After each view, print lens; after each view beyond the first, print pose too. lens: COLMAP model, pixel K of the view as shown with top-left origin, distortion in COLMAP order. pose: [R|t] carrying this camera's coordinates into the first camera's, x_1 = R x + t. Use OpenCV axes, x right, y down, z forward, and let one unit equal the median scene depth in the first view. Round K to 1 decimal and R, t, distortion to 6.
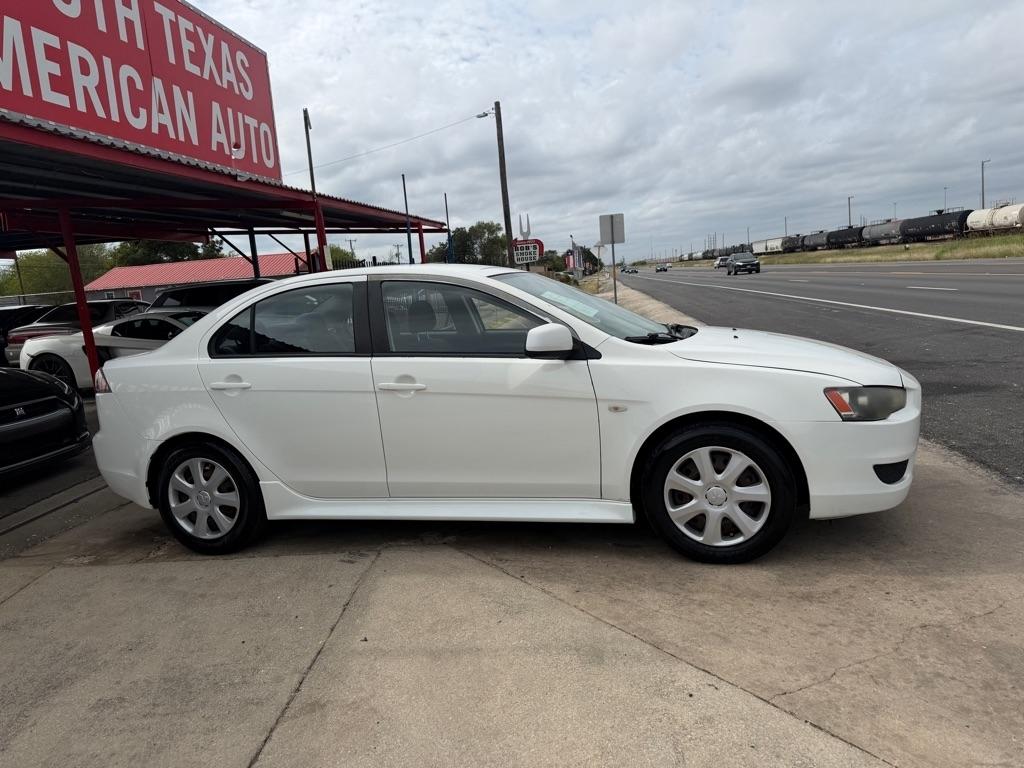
lens RADIAL K [[730.1, 0, 517.4], [0, 730.1, 386.7], [0, 0, 1]] dist [0.033838, -0.044116]
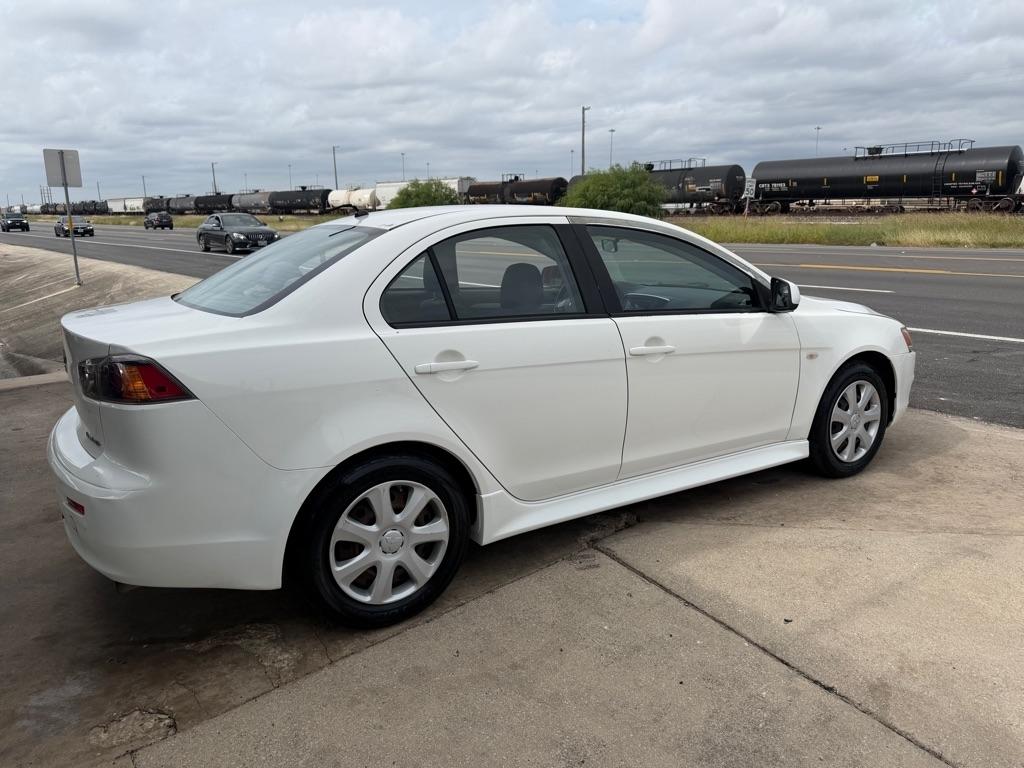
lens RADIAL K [[730.1, 0, 522.0], [0, 730.1, 382.8], [0, 0, 1]] dist [0.033838, -0.044116]
pose [[0.671822, -0.091547, 0.735033, -0.819978], [0.062490, 0.995800, 0.066909, -0.026348], [-0.738072, 0.000981, 0.674721, 0.473870]]
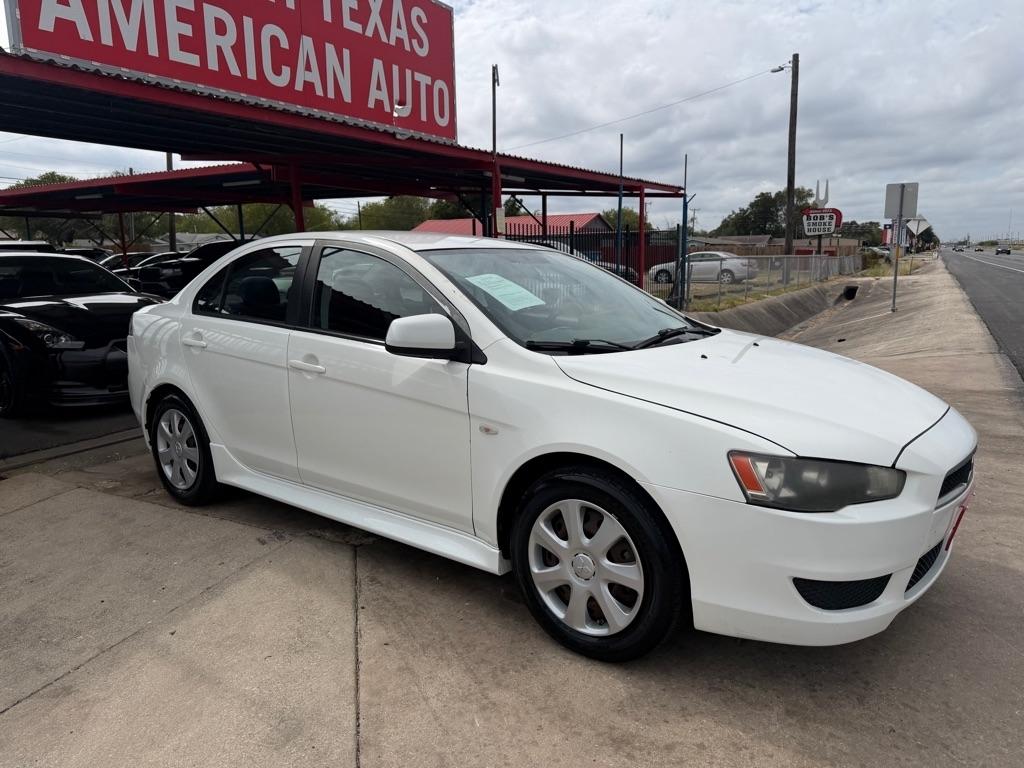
lens RADIAL K [[730.1, 0, 515.8], [0, 730.1, 382.8], [0, 0, 1]] dist [0.033838, -0.044116]
pose [[0.917632, 0.135429, -0.373646, 0.378187], [-0.119041, 0.990646, 0.066711, -0.064280], [0.379185, -0.016737, 0.925169, 0.232353]]
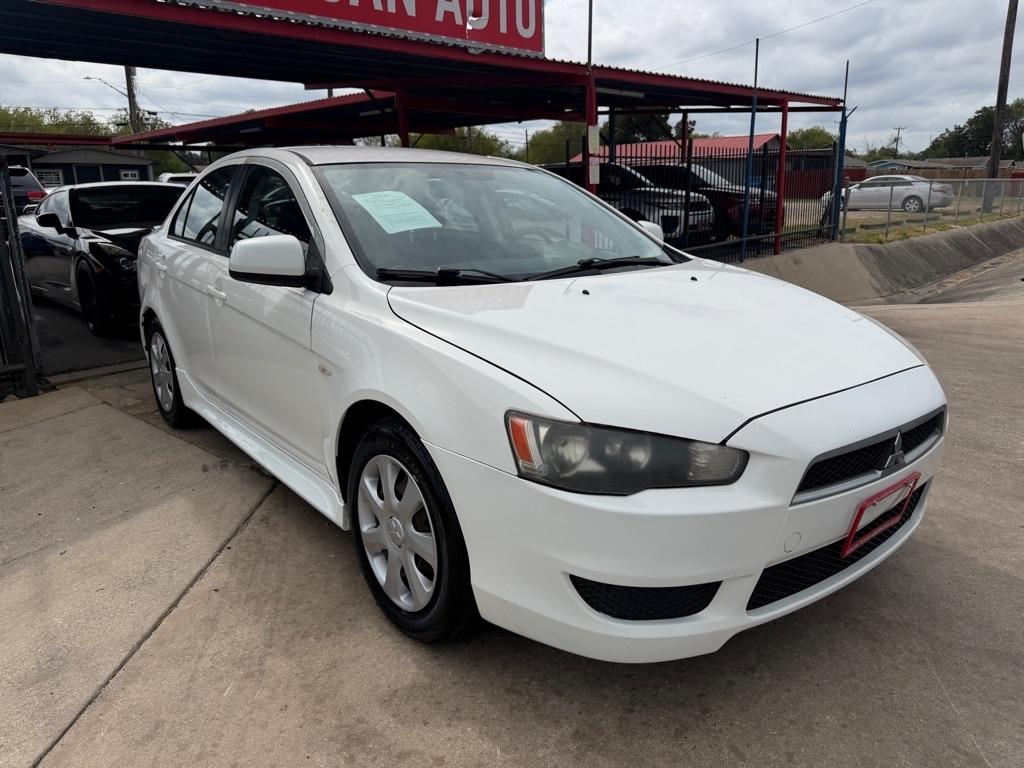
lens RADIAL K [[730.1, 0, 516.0], [0, 730.1, 380.2], [0, 0, 1]] dist [0.033838, -0.044116]
pose [[0.802850, 0.211547, -0.557387, 0.564907], [-0.130284, 0.974586, 0.182229, -0.092738], [0.581772, -0.073684, 0.810008, 0.446152]]
